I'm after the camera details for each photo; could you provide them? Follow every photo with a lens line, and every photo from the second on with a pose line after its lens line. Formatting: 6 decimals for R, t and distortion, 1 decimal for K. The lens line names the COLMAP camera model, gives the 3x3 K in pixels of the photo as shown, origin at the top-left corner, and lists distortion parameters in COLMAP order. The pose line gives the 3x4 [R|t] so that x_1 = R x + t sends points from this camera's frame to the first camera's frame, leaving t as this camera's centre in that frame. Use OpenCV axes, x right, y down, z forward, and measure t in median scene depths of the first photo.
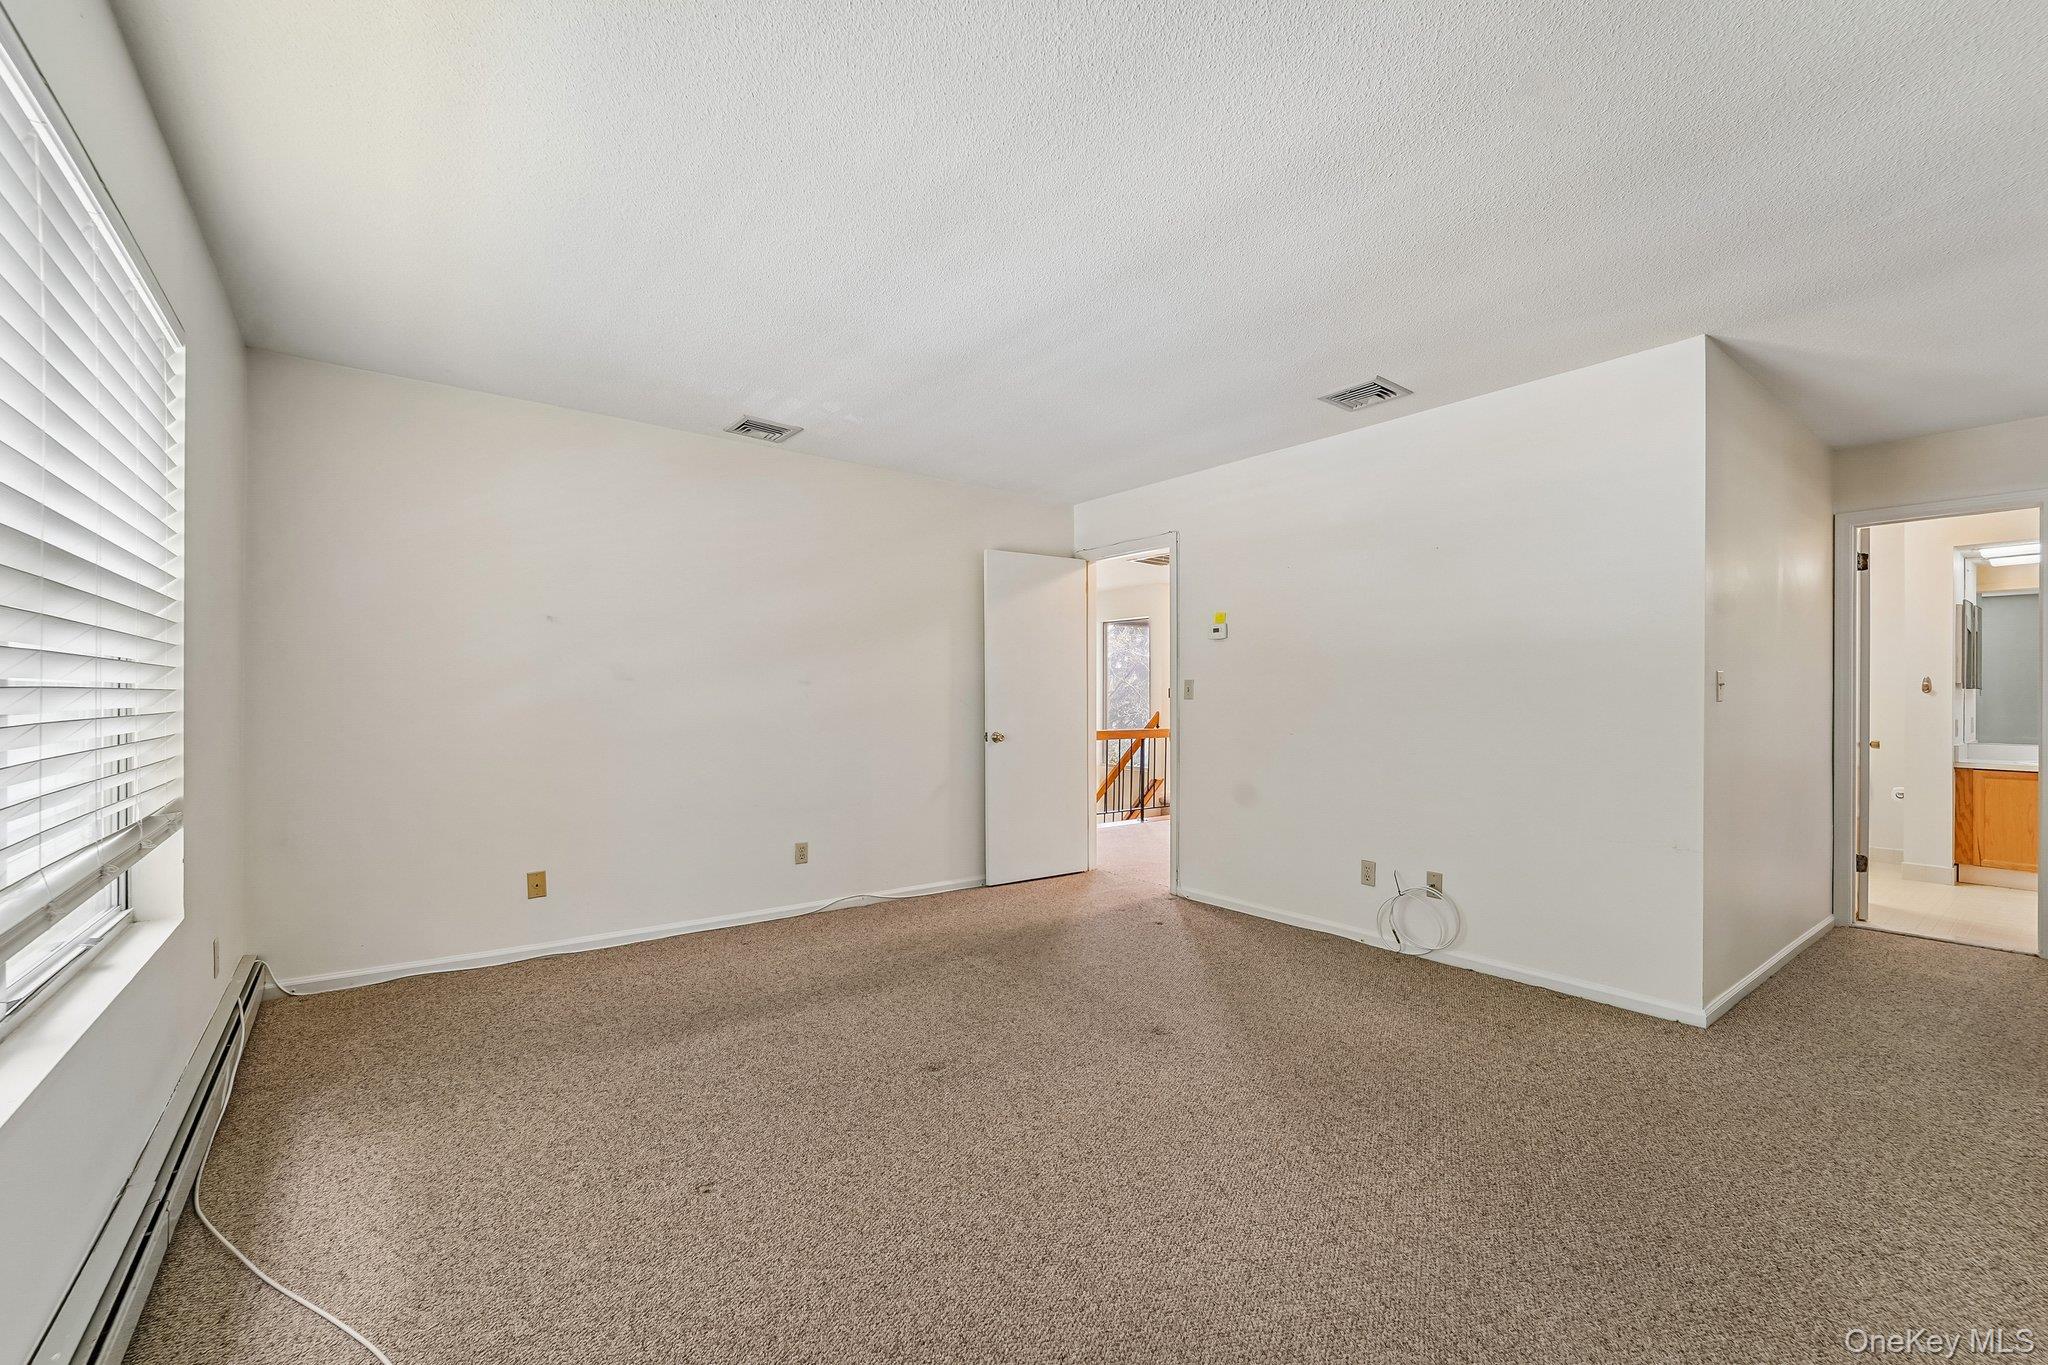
lens RADIAL K [[840.0, 0, 1026.8], [0, 840.0, 691.8], [0, 0, 1]] dist [-0.004671, -0.000087]
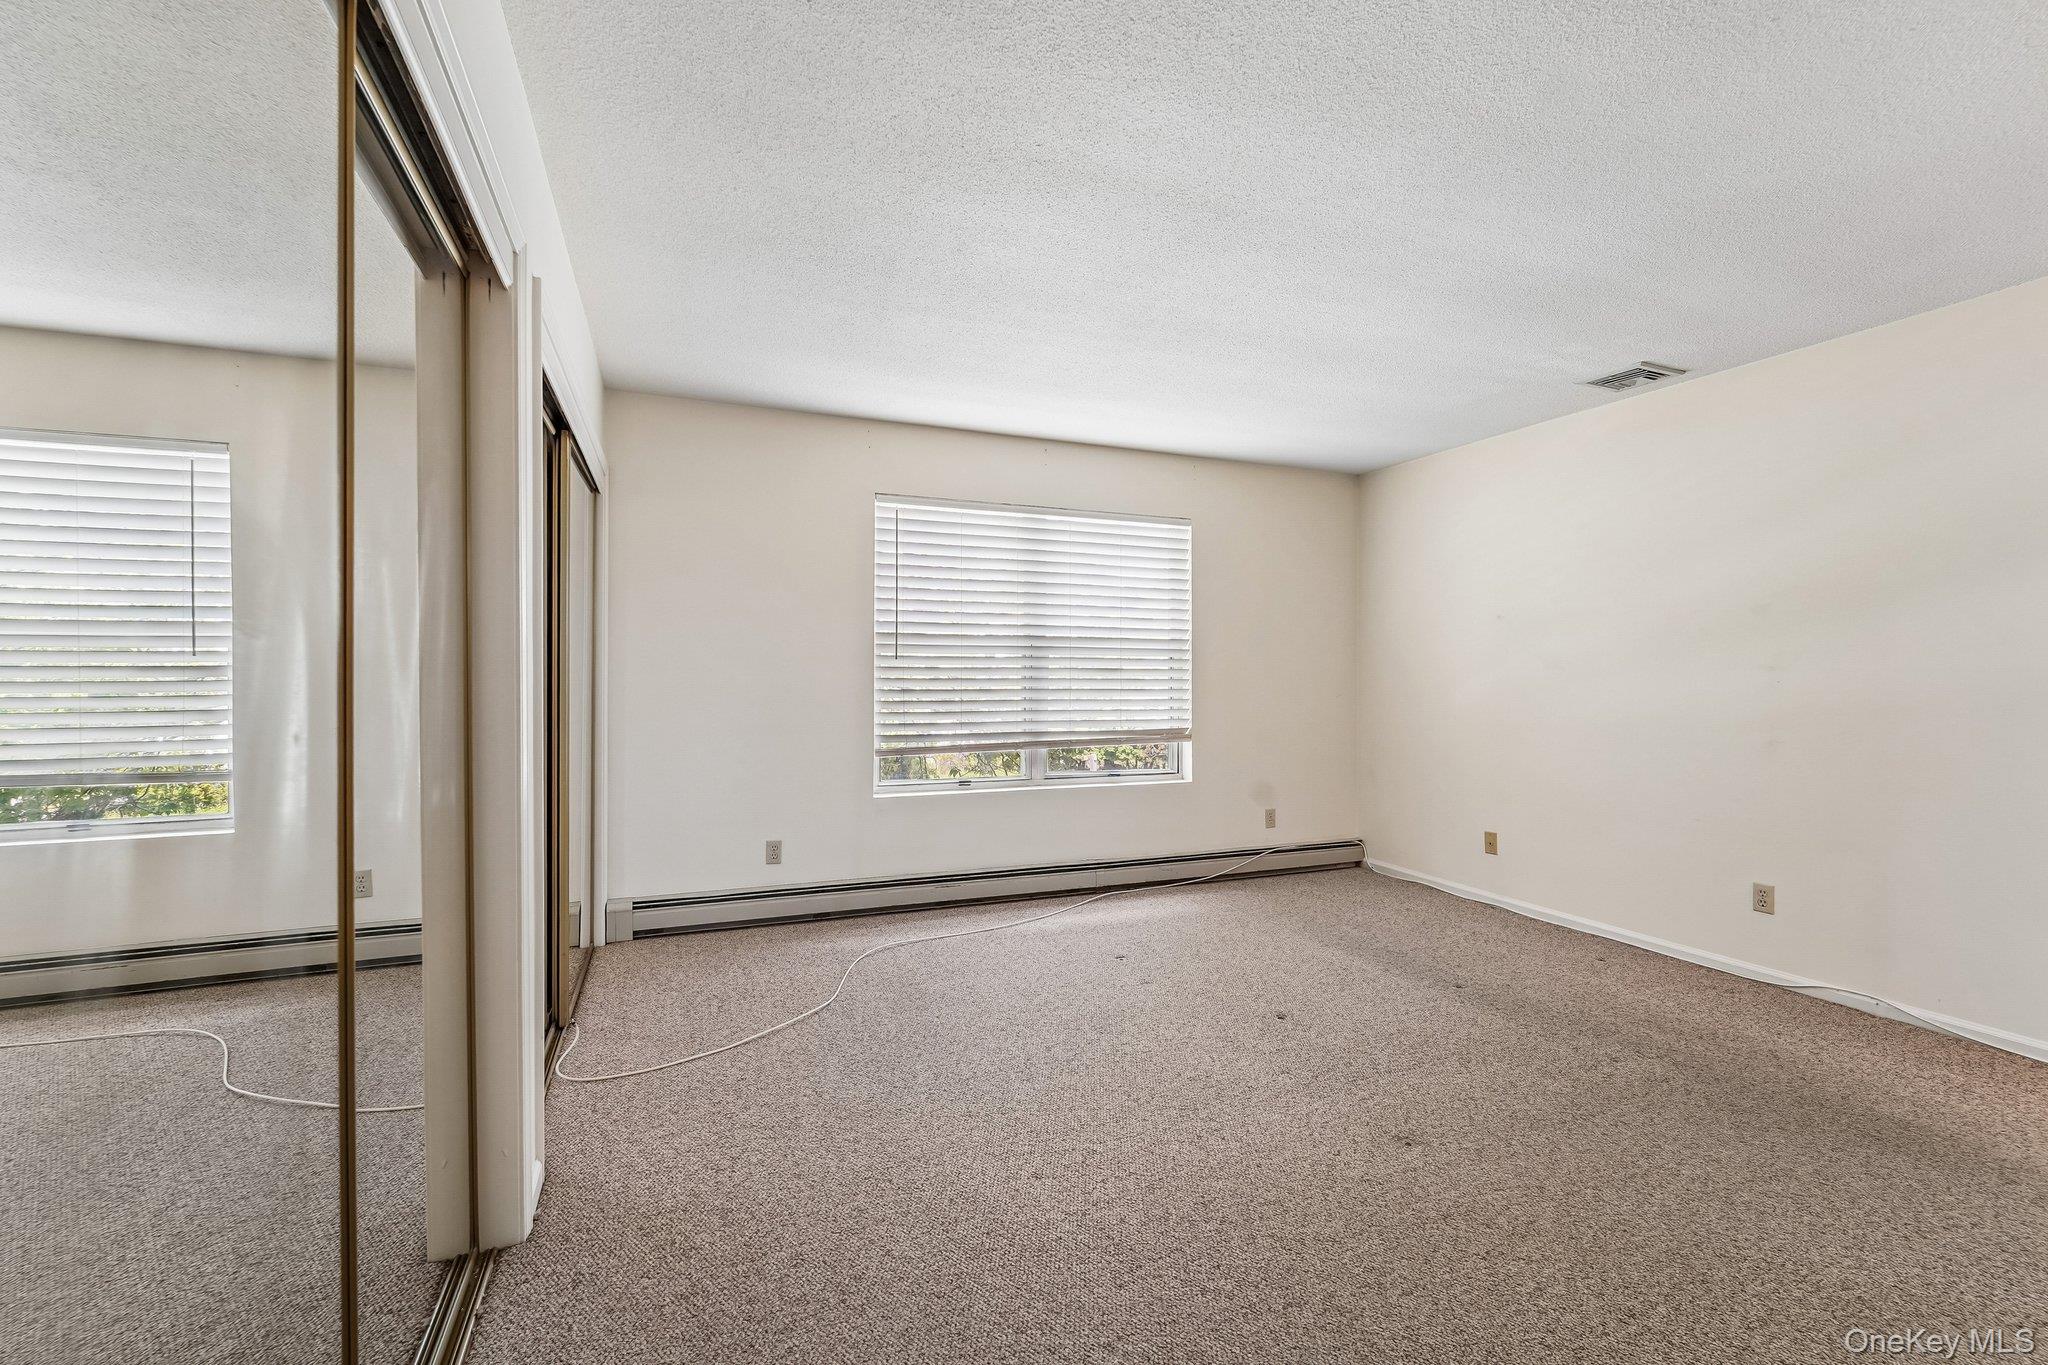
lens RADIAL K [[881.6, 0, 1024.0], [0, 881.6, 682.5], [0, 0, 1]] dist [0.013701, 0.000063]
pose [[-0.271995, 0.004474, -0.962288, 0.734949], [0.000040, 0.999989, 0.004638, -0.002493], [0.962299, 0.001223, -0.271992, 0.648407]]
